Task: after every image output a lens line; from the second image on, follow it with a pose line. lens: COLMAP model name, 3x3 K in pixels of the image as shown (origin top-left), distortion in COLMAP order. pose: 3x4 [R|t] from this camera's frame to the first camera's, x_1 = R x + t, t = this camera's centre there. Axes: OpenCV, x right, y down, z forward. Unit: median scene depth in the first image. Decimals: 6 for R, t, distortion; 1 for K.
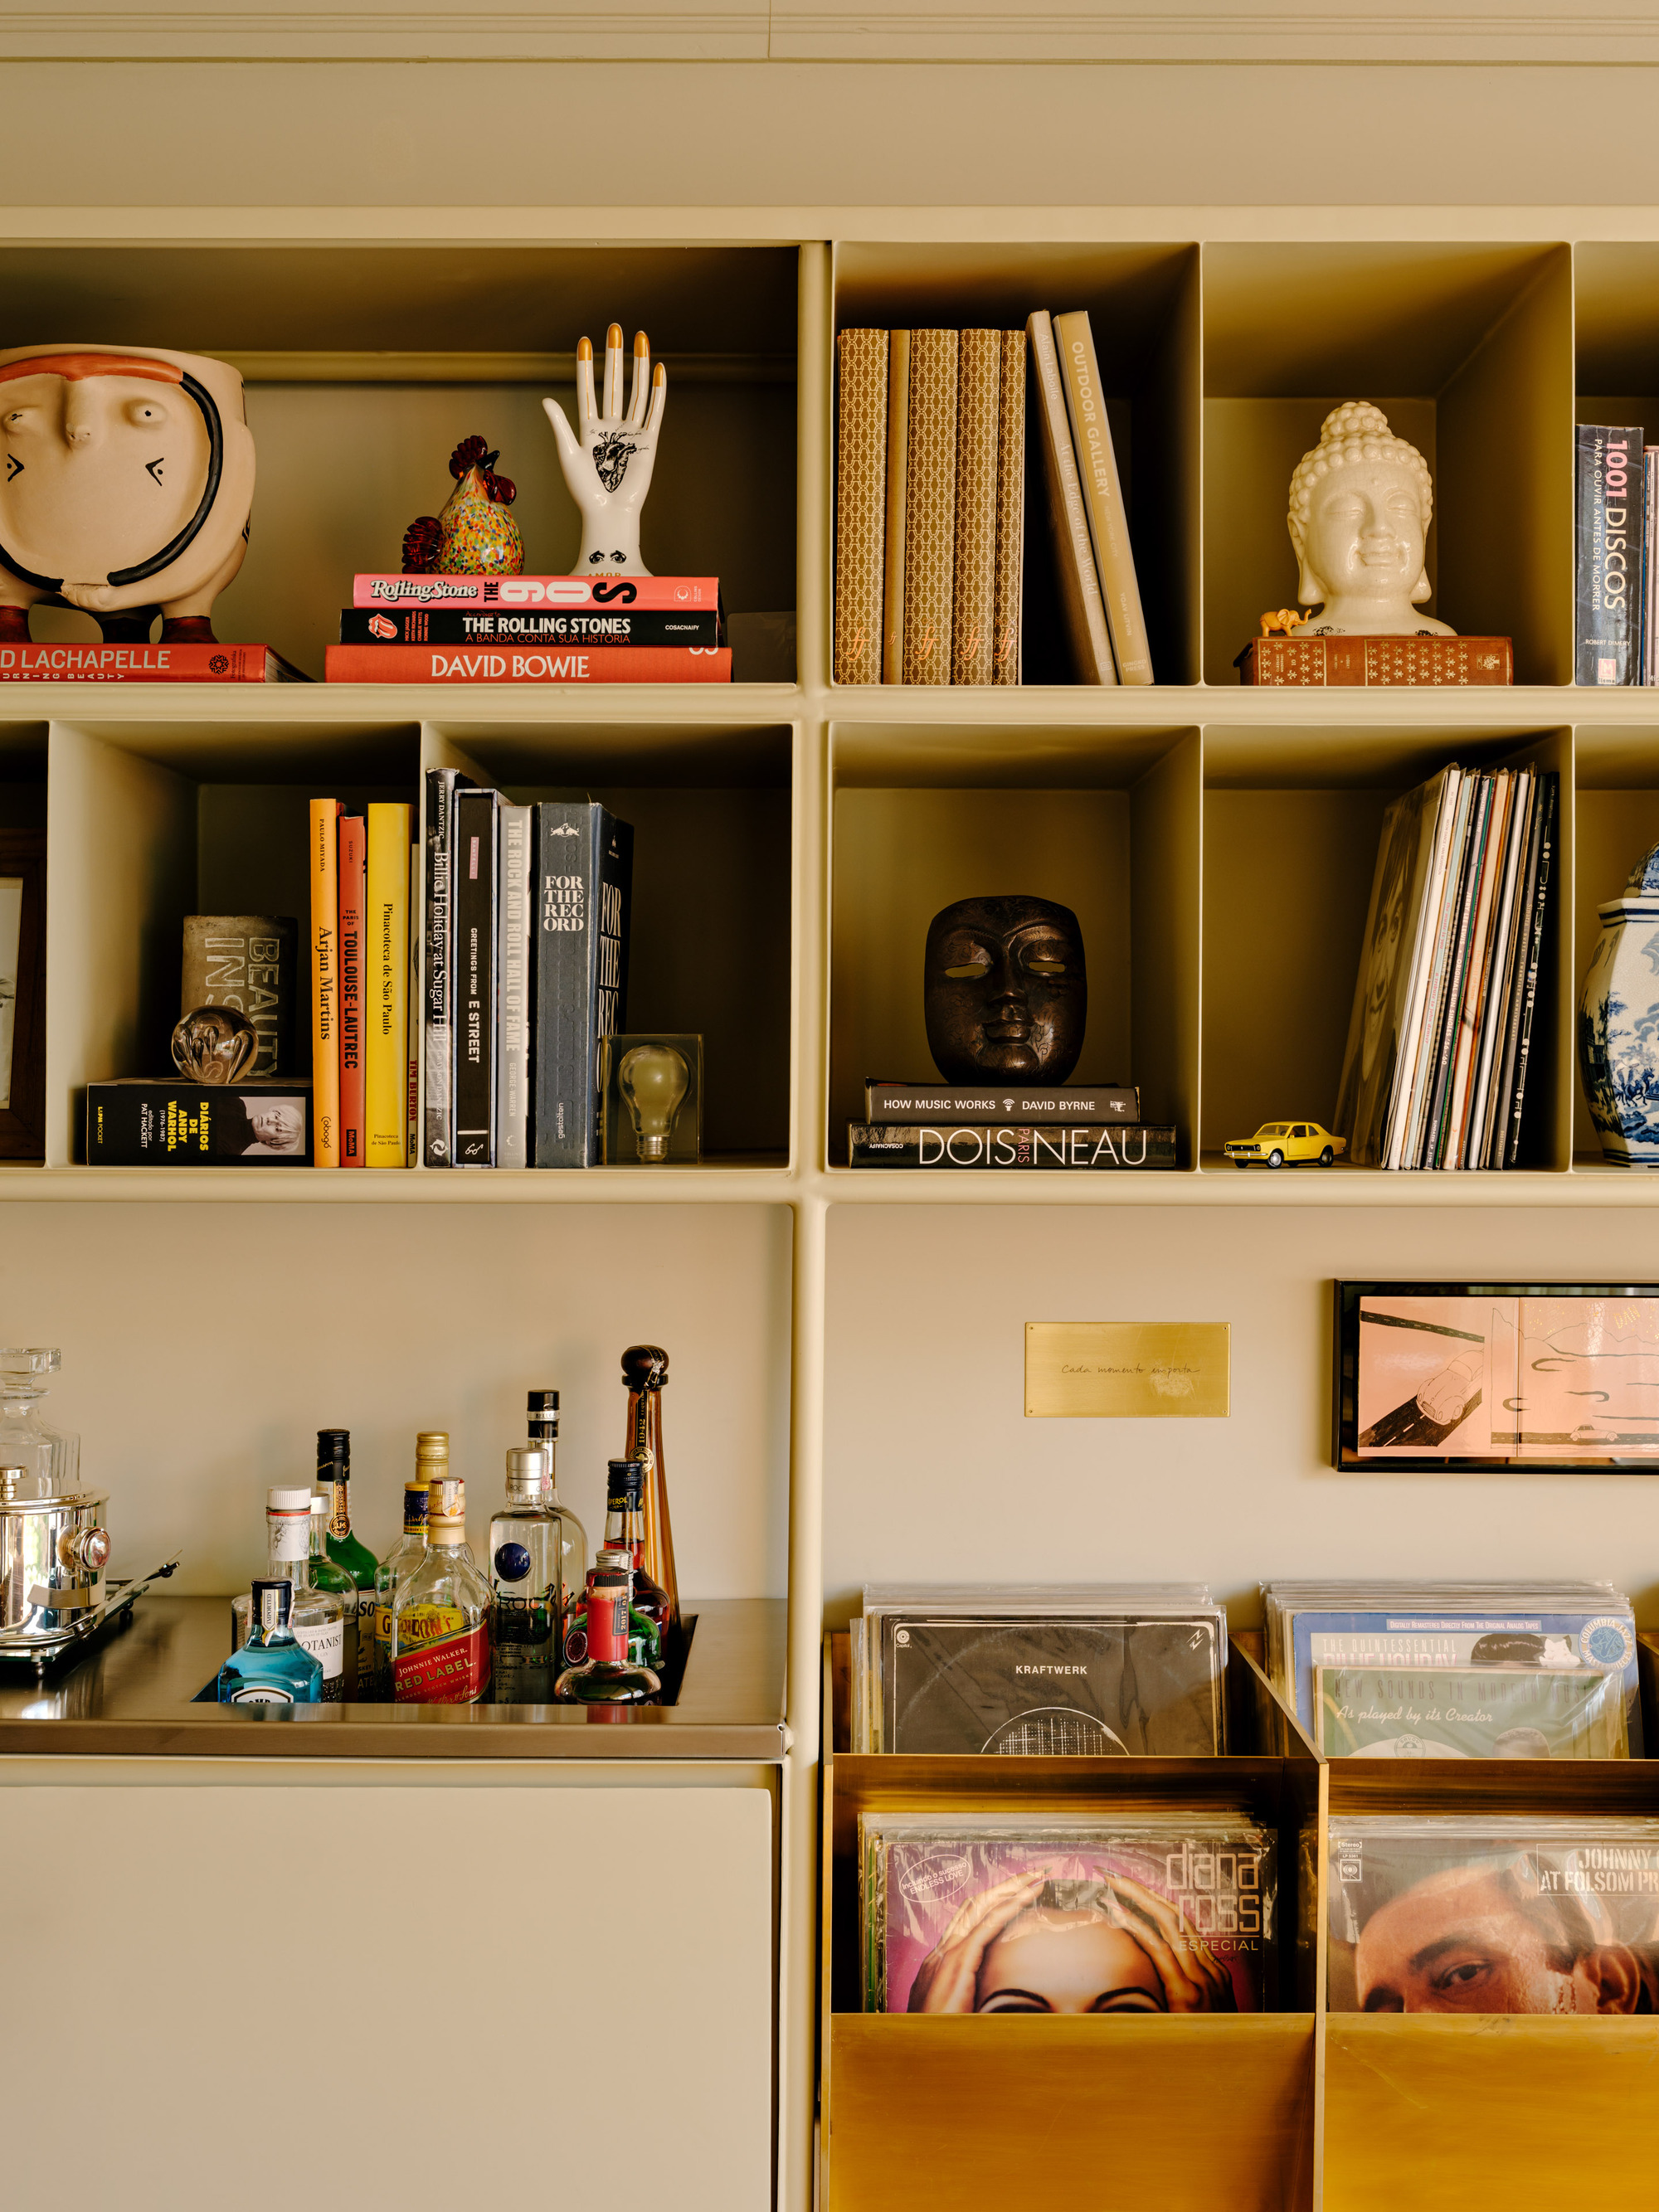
lens RADIAL K [[3016.5, 0, 842.5], [0, 3016.5, 1088.6], [0, 0, 1]] dist [0.015289, 0.000000]
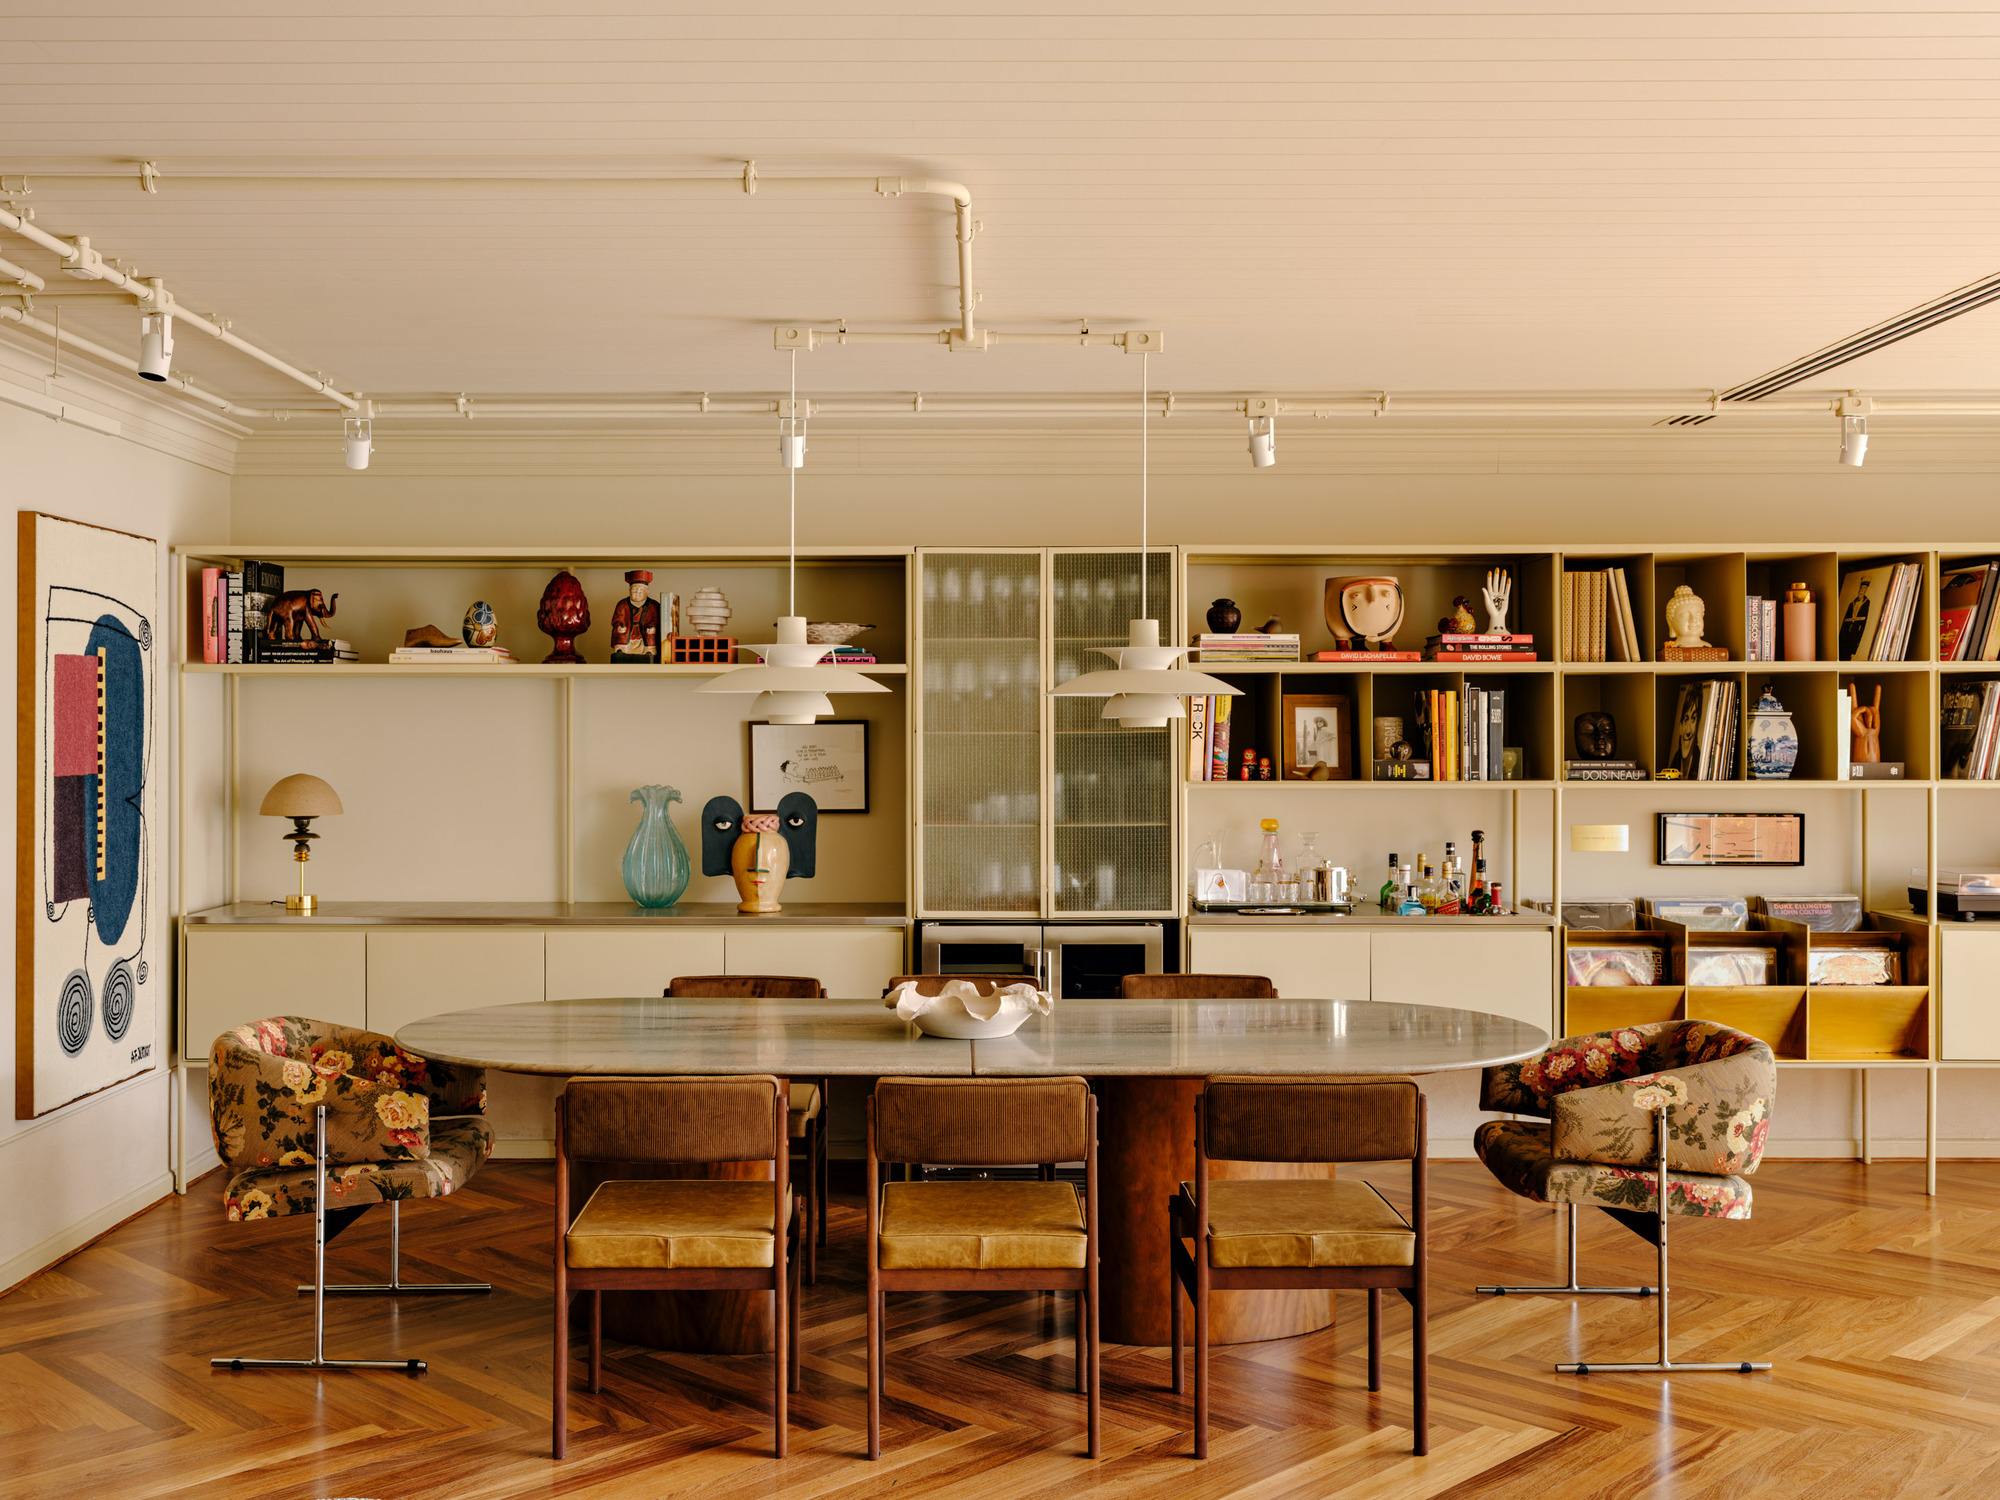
lens RADIAL K [[1954.1, 0, 990.7], [0, 1954.1, 745.8], [0, 0, 1]] dist [-0.020749, 0.000000]
pose [[0.999798, -0.004803, -0.019542, -0.701241], [0.004864, 0.999983, 0.003080, -0.031538], [0.019527, -0.003175, 0.999804, -1.593715]]
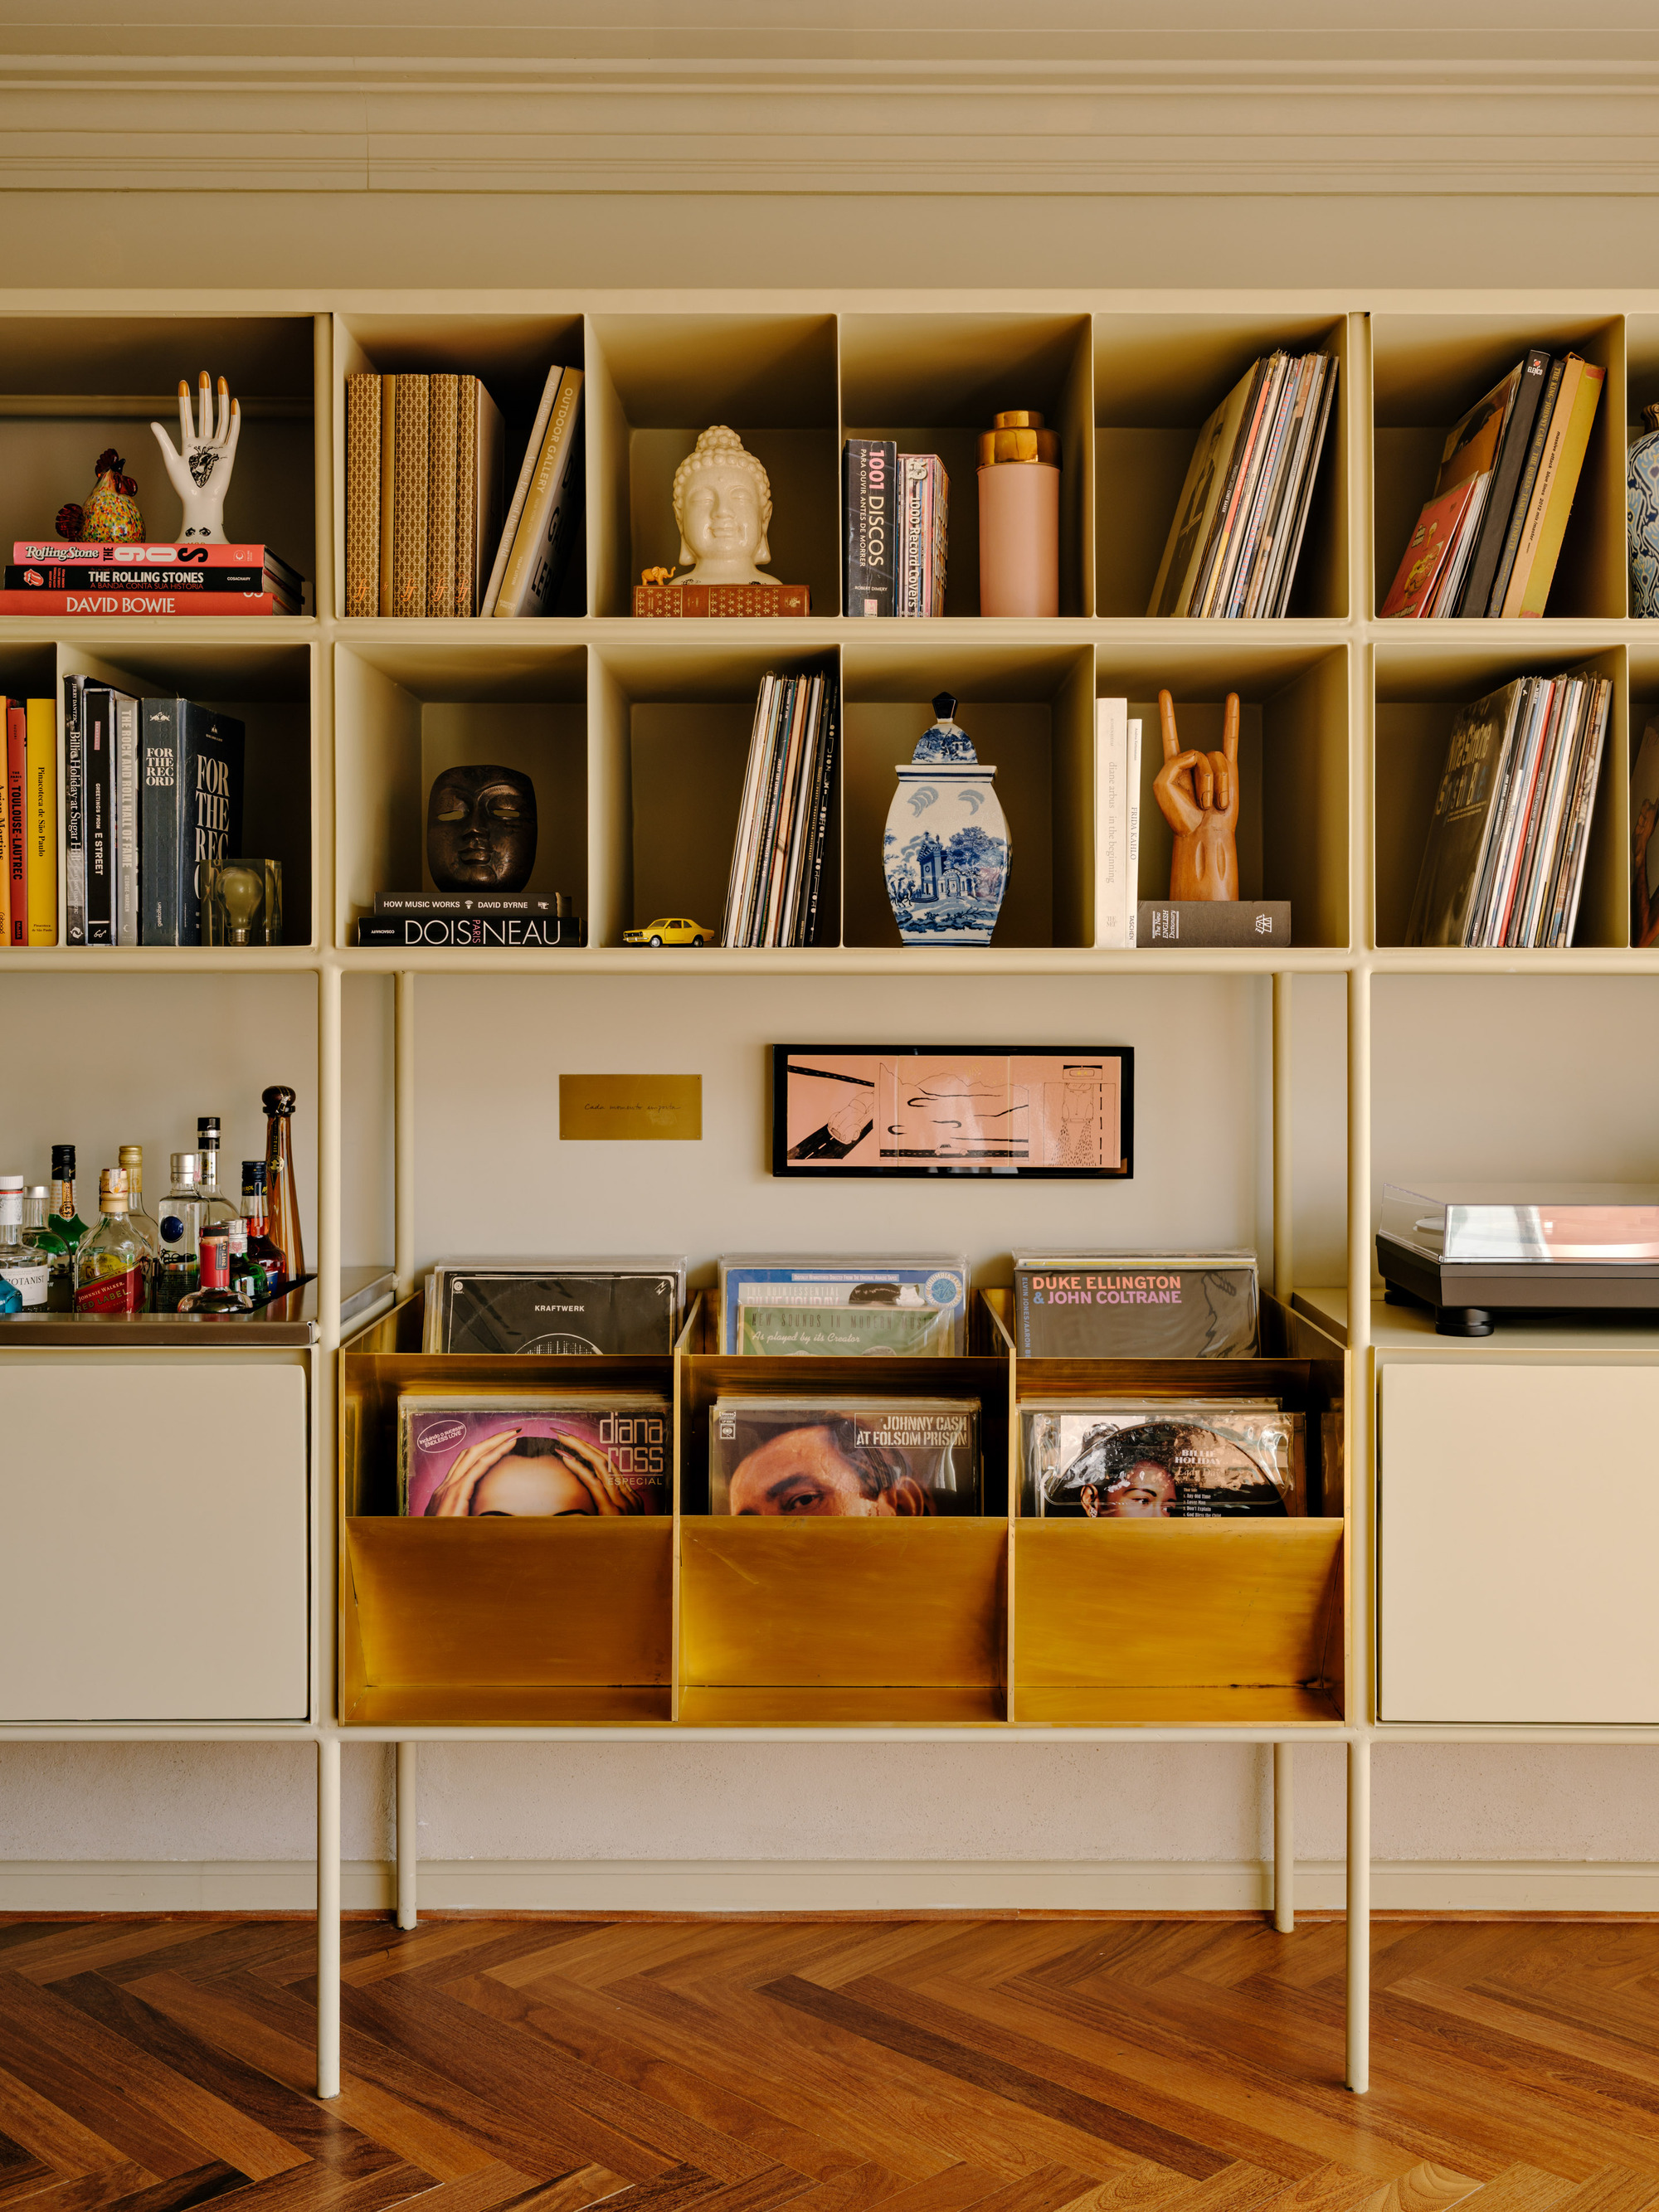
lens RADIAL K [[2367.5, 0, 815.9], [0, 2367.5, 1044.7], [0, 0, 1]] dist [0.041056, 0.000000]
pose [[0.999950, -0.001926, -0.009841, 0.232586], [0.002063, 0.999900, 0.013958, 0.057285], [0.009813, -0.013977, 0.999854, -0.155173]]
